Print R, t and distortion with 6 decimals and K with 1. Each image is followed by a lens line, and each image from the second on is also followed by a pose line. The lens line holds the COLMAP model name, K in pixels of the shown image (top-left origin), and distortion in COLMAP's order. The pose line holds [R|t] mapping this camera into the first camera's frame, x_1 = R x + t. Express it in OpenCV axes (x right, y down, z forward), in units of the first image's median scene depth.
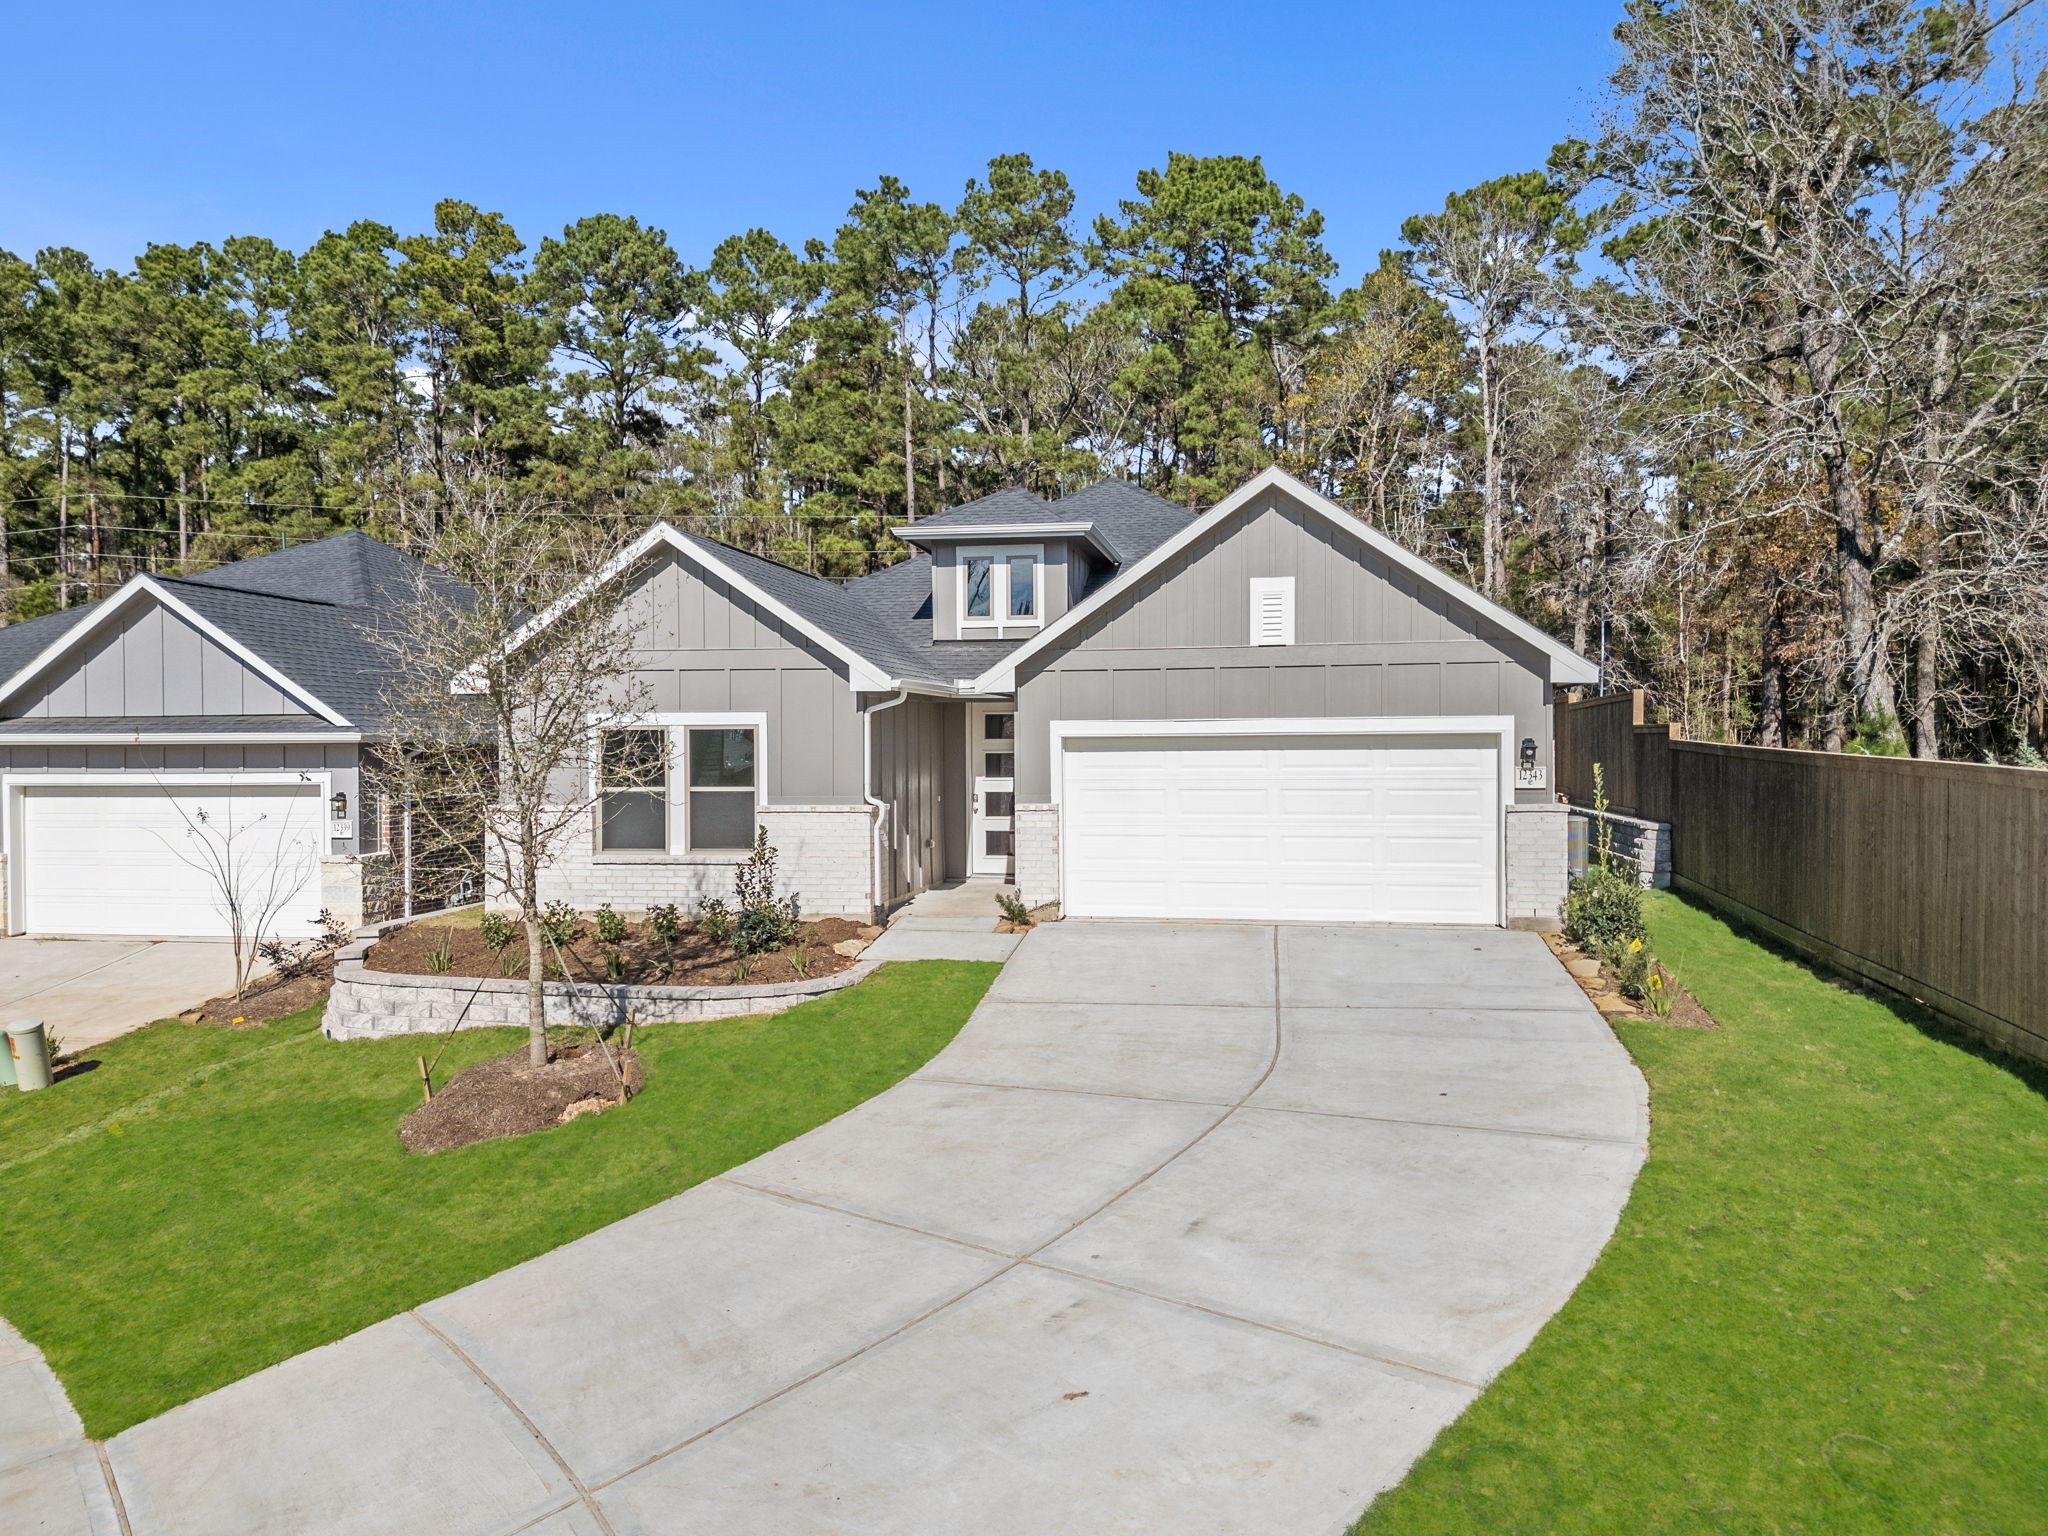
lens RADIAL K [[1467.1, 0, 1024.0], [0, 1467.1, 768.0], [0, 0, 1]] dist [0.062368, -0.053775]
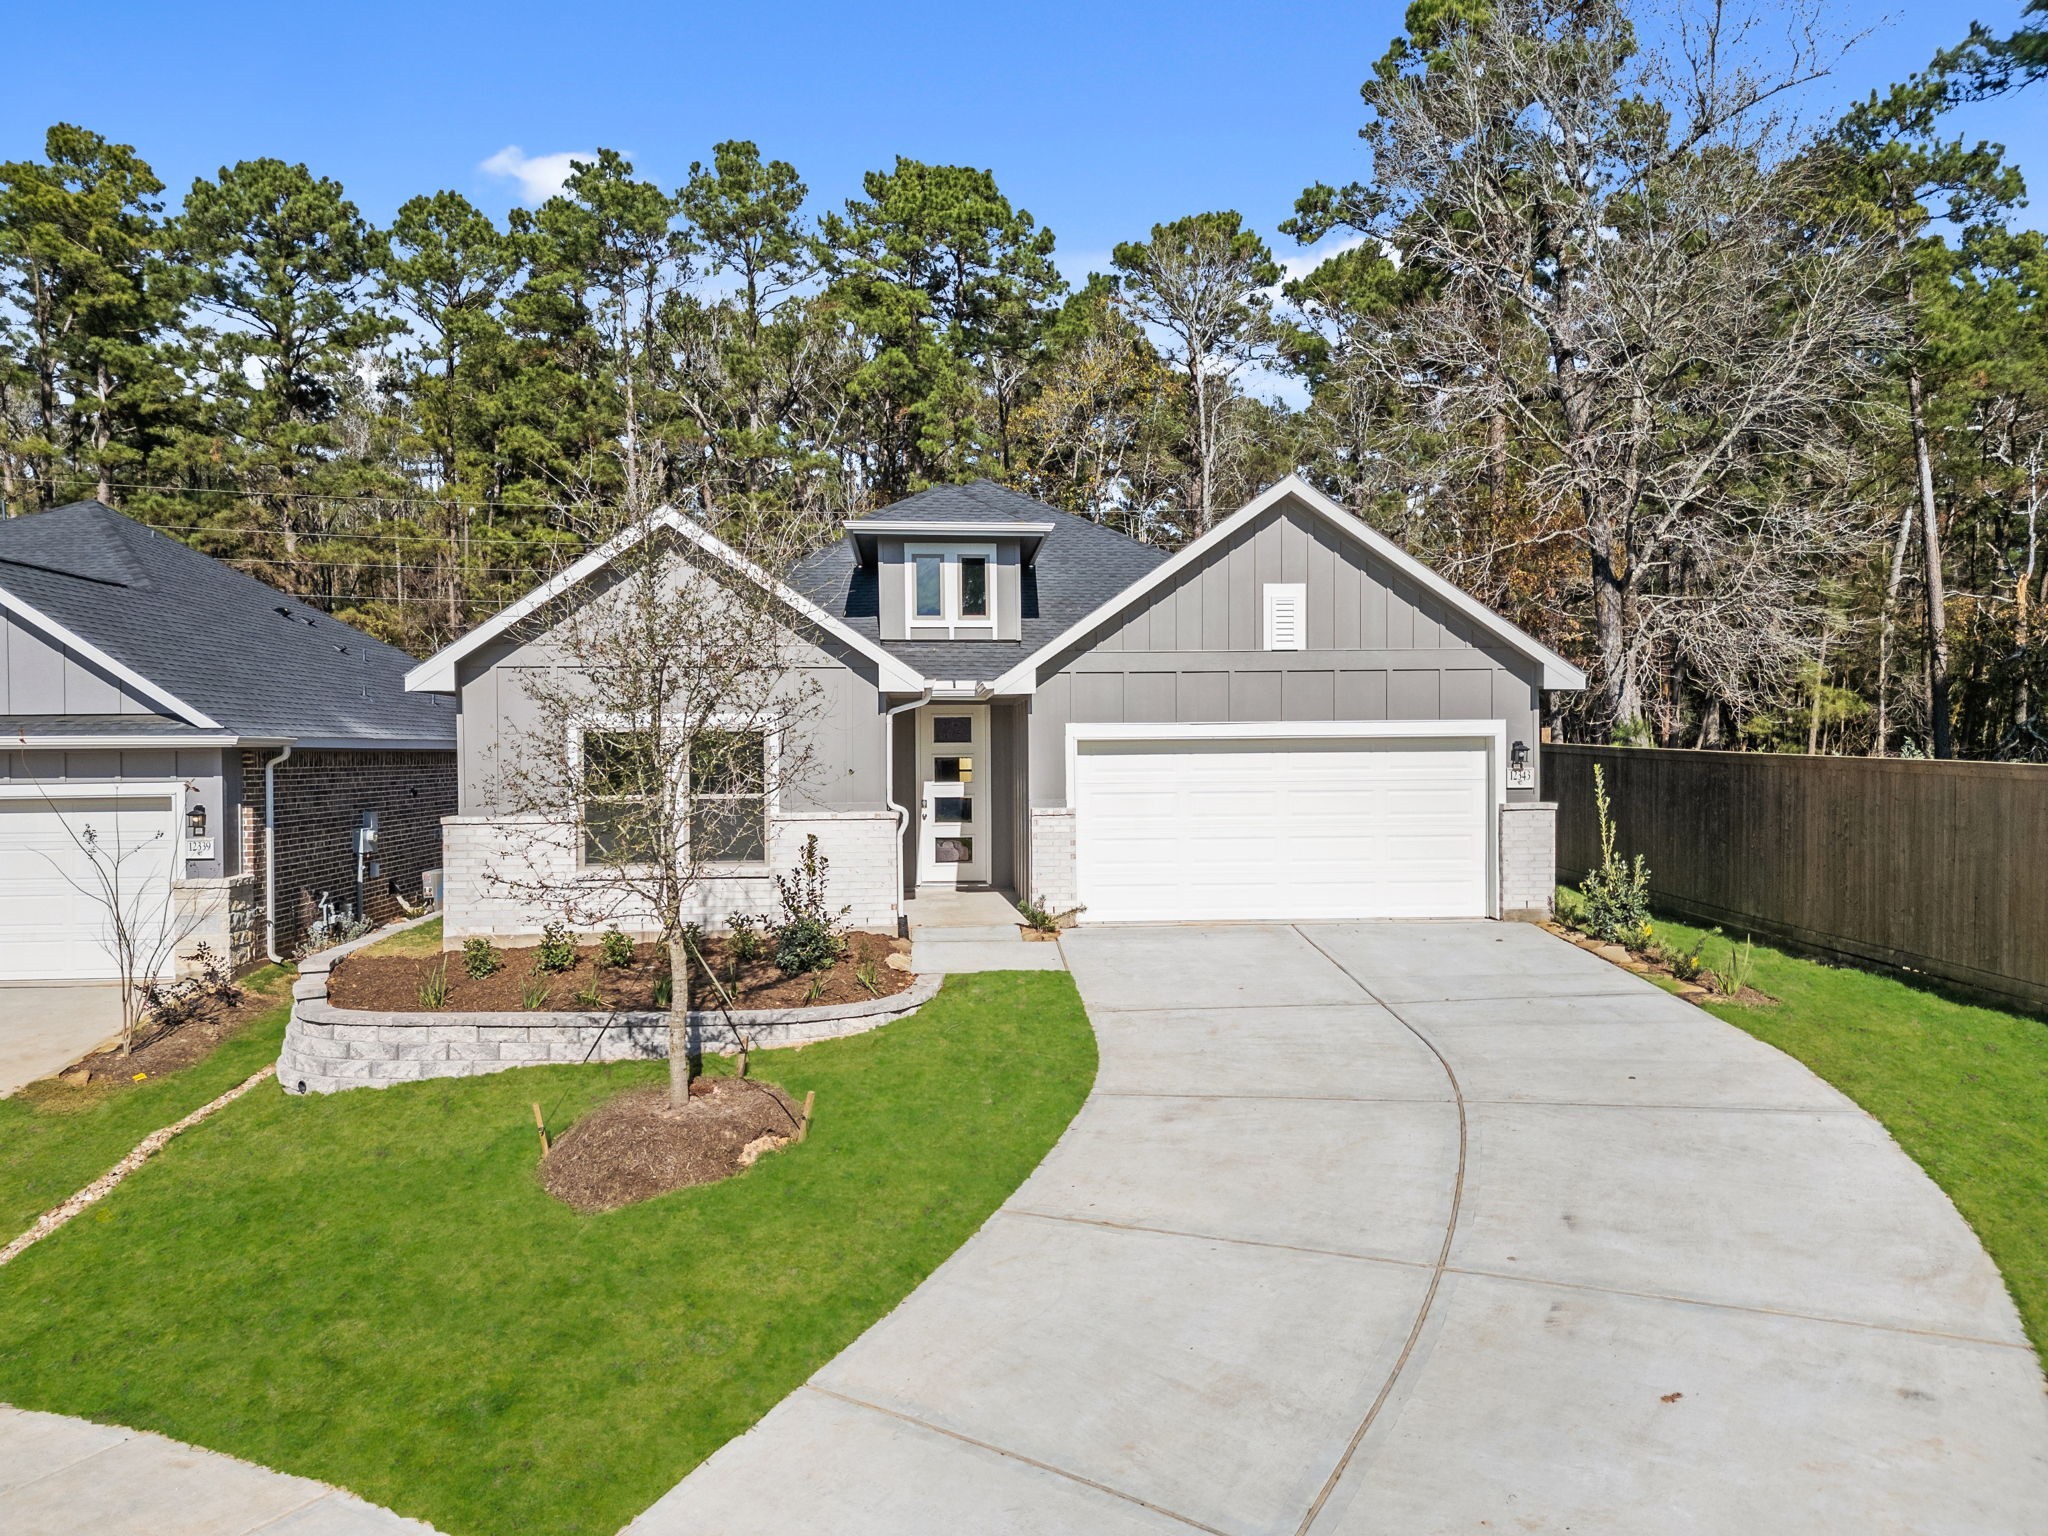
lens RADIAL K [[1467.1, 0, 1024.0], [0, 1467.1, 768.0], [0, 0, 1]] dist [0.062368, -0.053775]
pose [[0.967082, -0.004879, 0.254417, -0.218502], [0.006061, 0.999974, -0.003862, 0.001061], [-0.254392, 0.005276, 0.967087, 0.048789]]
